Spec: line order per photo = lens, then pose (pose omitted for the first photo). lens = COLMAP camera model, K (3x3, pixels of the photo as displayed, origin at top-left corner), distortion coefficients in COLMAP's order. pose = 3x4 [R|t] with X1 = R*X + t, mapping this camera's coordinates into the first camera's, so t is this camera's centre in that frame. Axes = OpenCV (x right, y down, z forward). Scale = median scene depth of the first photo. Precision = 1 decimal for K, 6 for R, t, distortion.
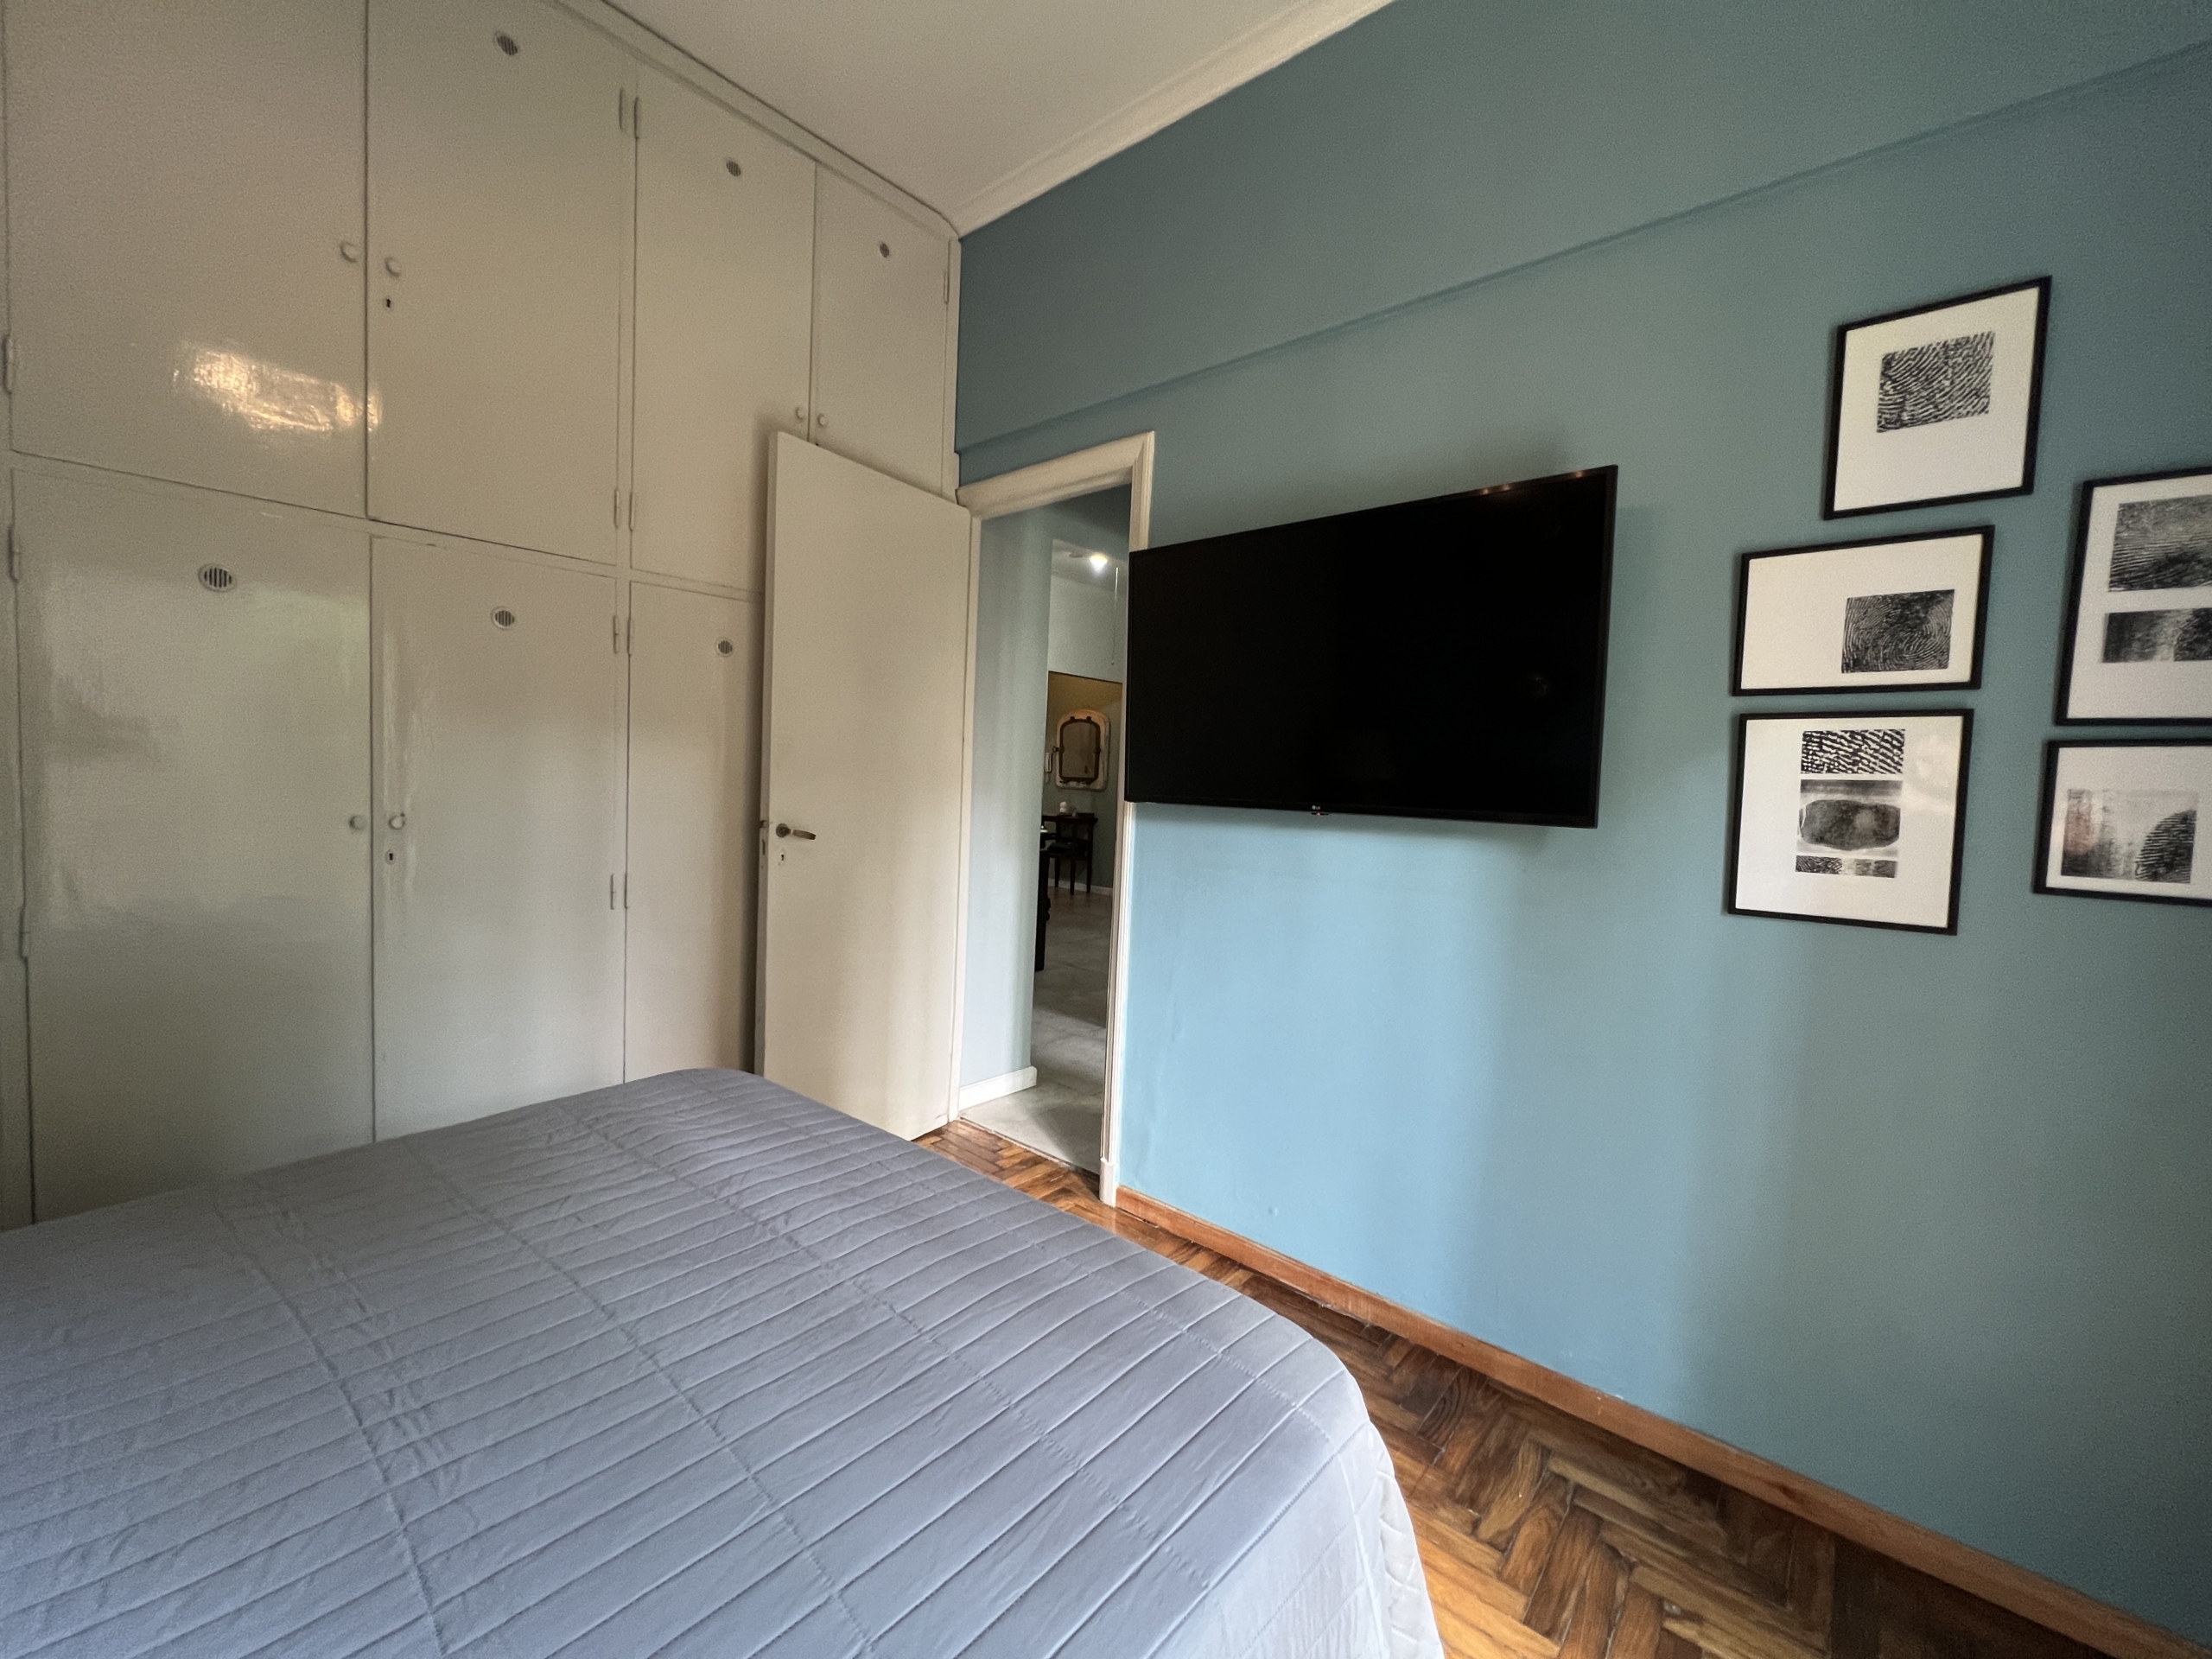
lens RADIAL K [[887.5, 0, 1112.2], [0, 887.5, 826.3], [0, 0, 1]] dist [0.000072, -0.000007]
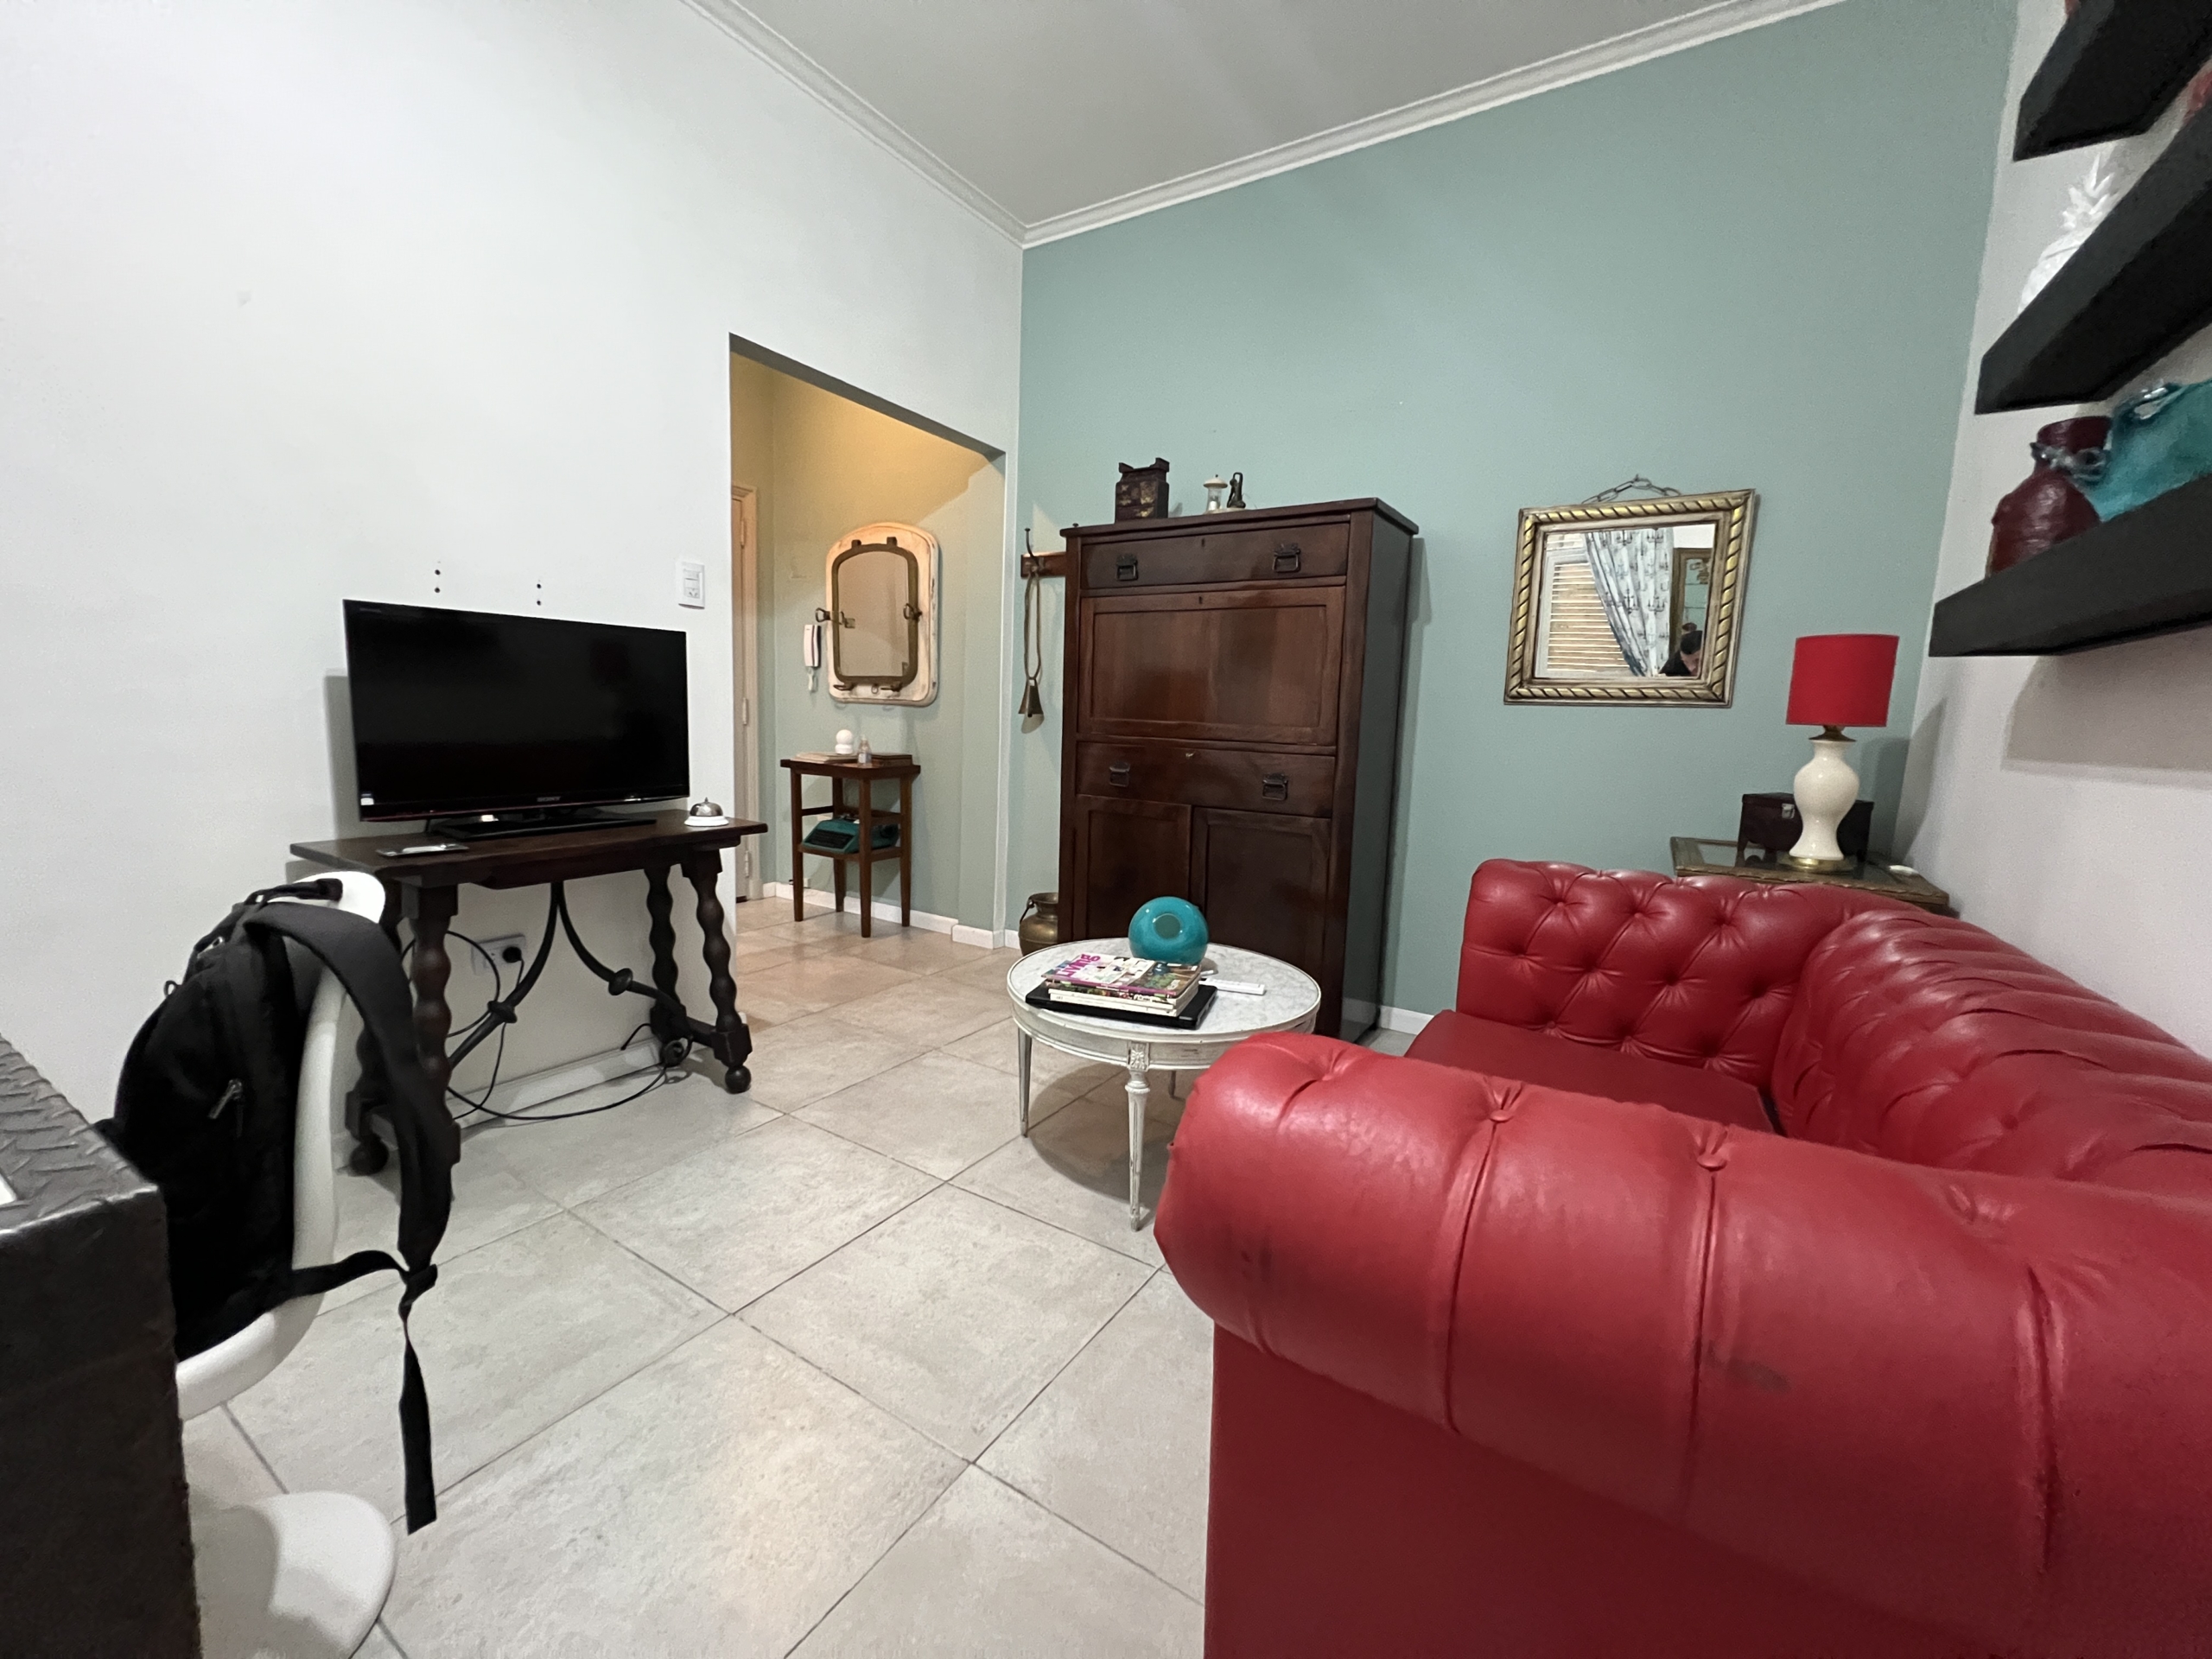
lens RADIAL K [[887.5, 0, 1103.2], [0, 887.5, 823.3], [0, 0, 1]] dist [0.000072, -0.000007]
pose [[0.986758, -0.025789, 0.160138, 0.003095], [0.012487, 0.996428, 0.083521, -0.016415], [-0.161720, -0.080415, 0.983555, 0.527385]]
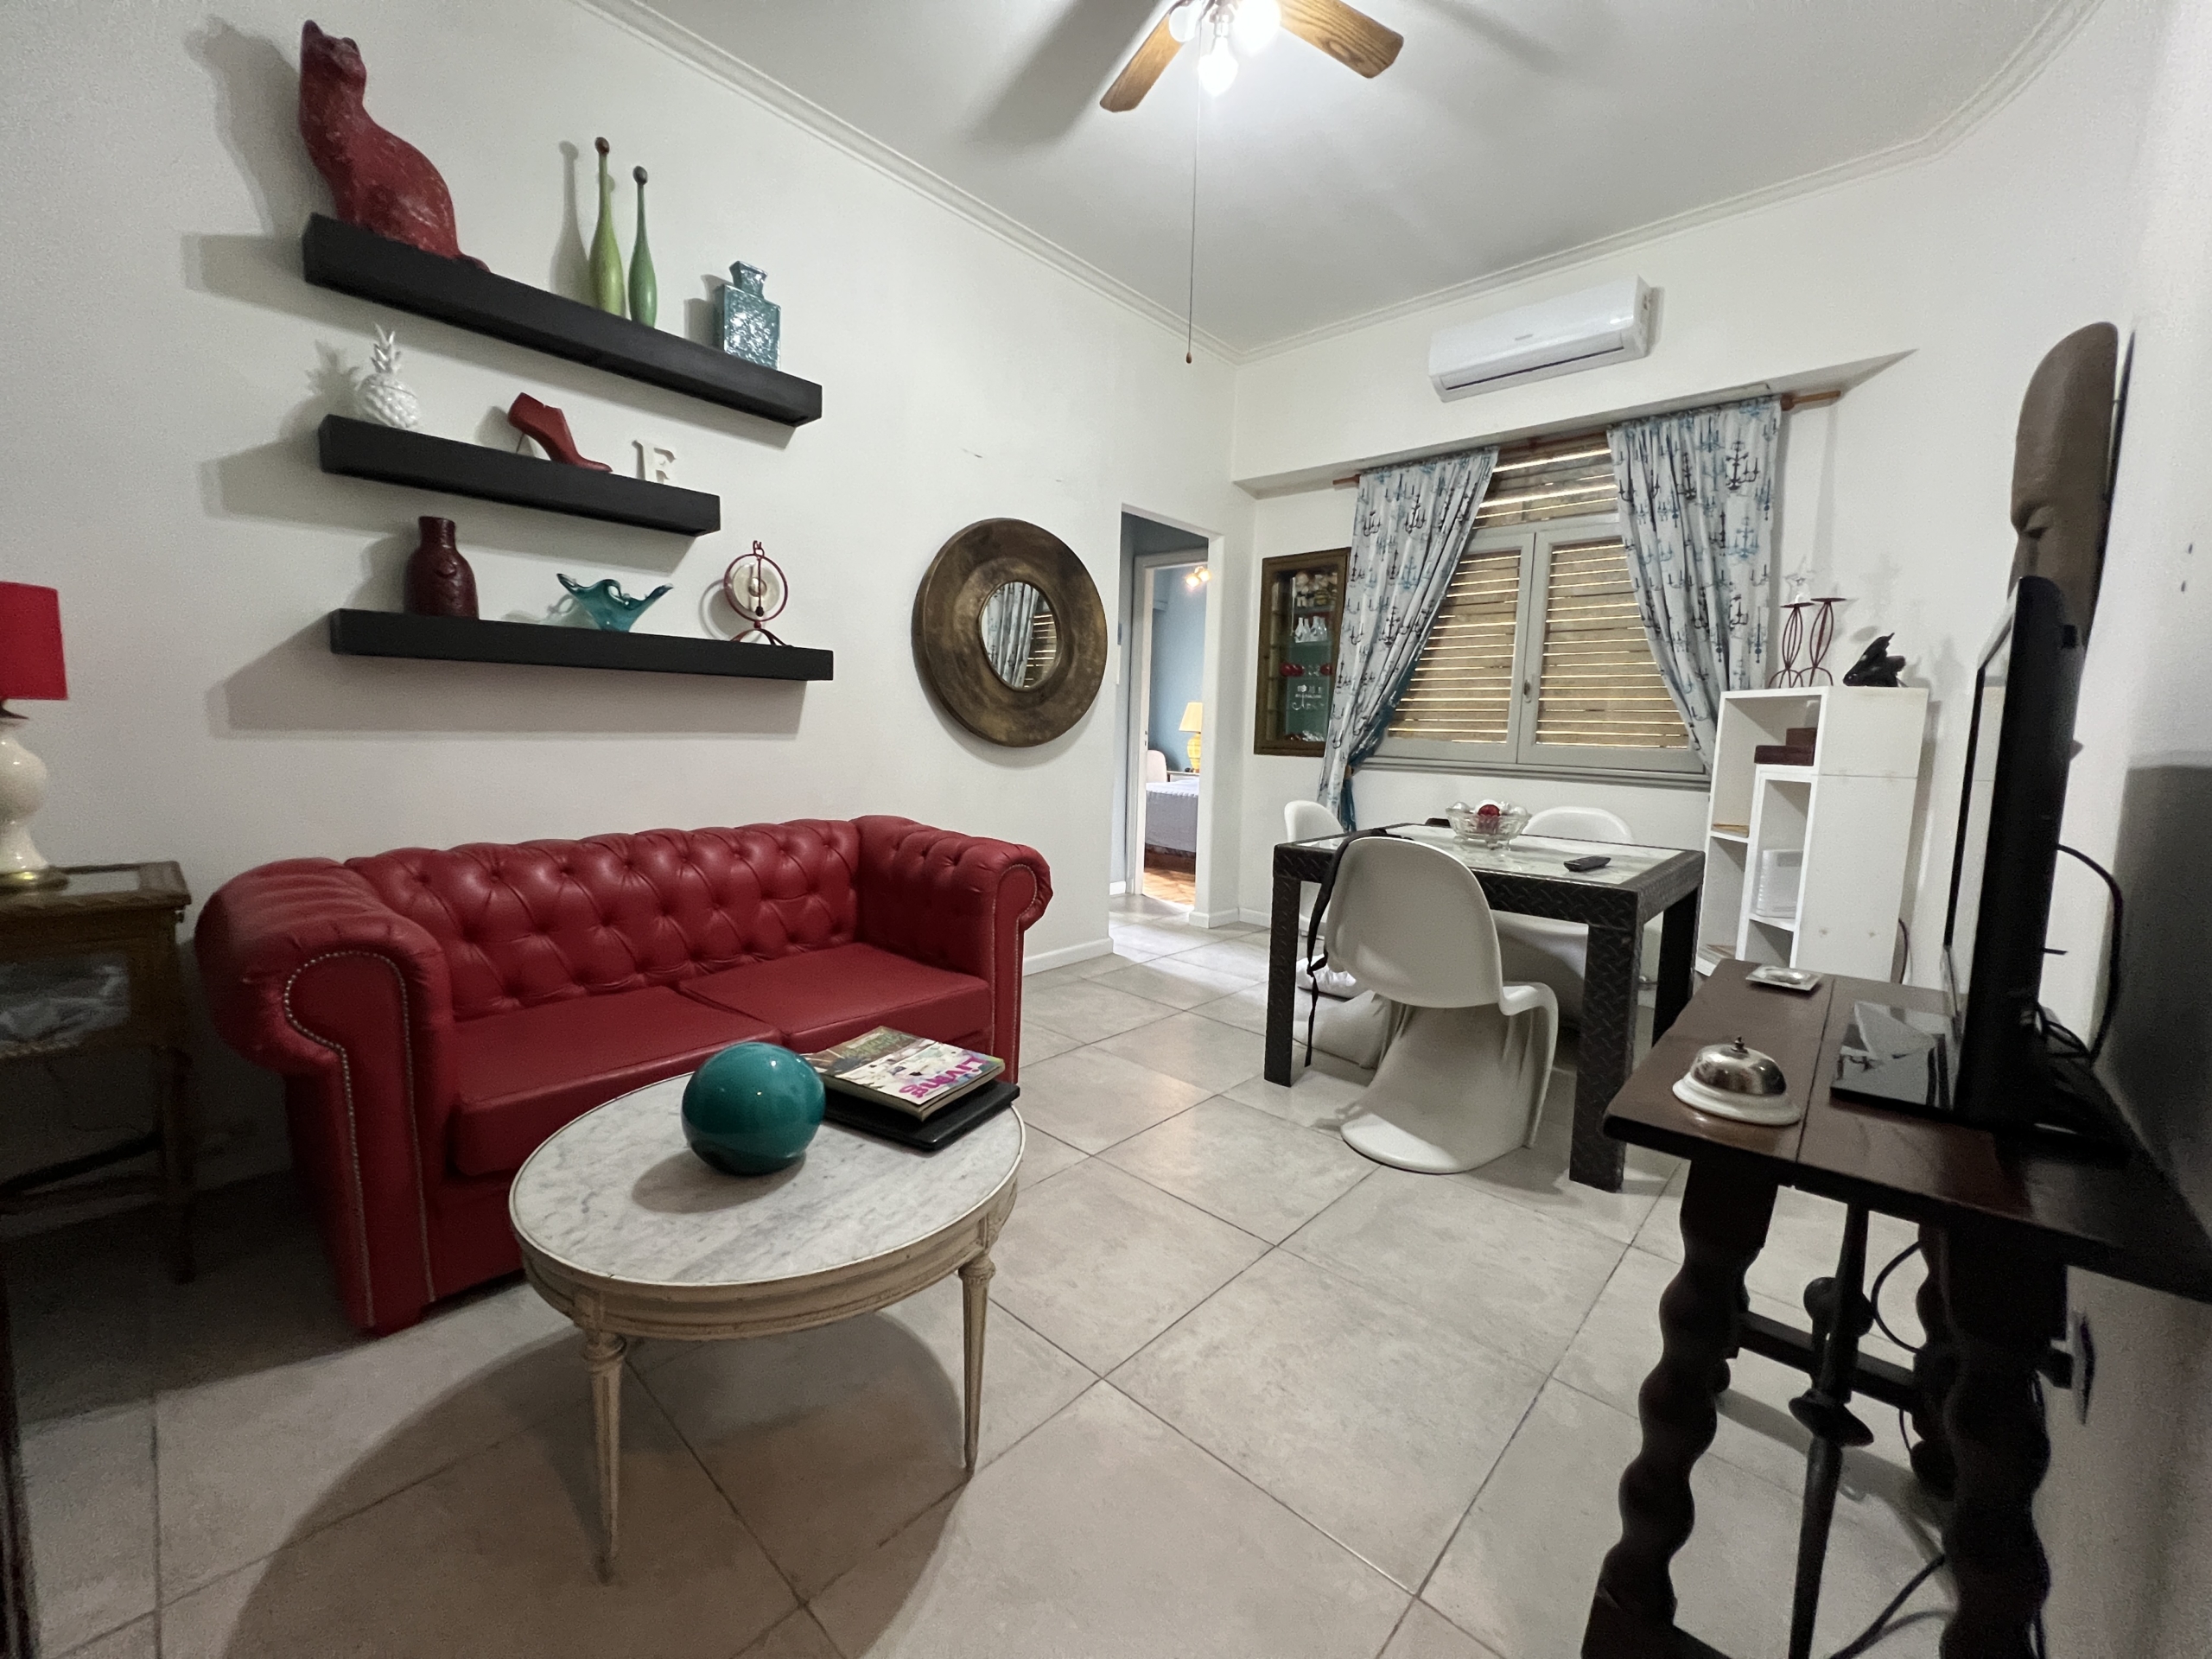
lens RADIAL K [[887.5, 0, 1105.6], [0, 887.5, 822.7], [0, 0, 1]] dist [0.000072, -0.000007]
pose [[-0.997302, -0.072032, 0.014117, 0.001157], [-0.068936, 0.985201, 0.156930, -0.057092], [-0.025212, 0.155534, -0.987509, 1.214991]]
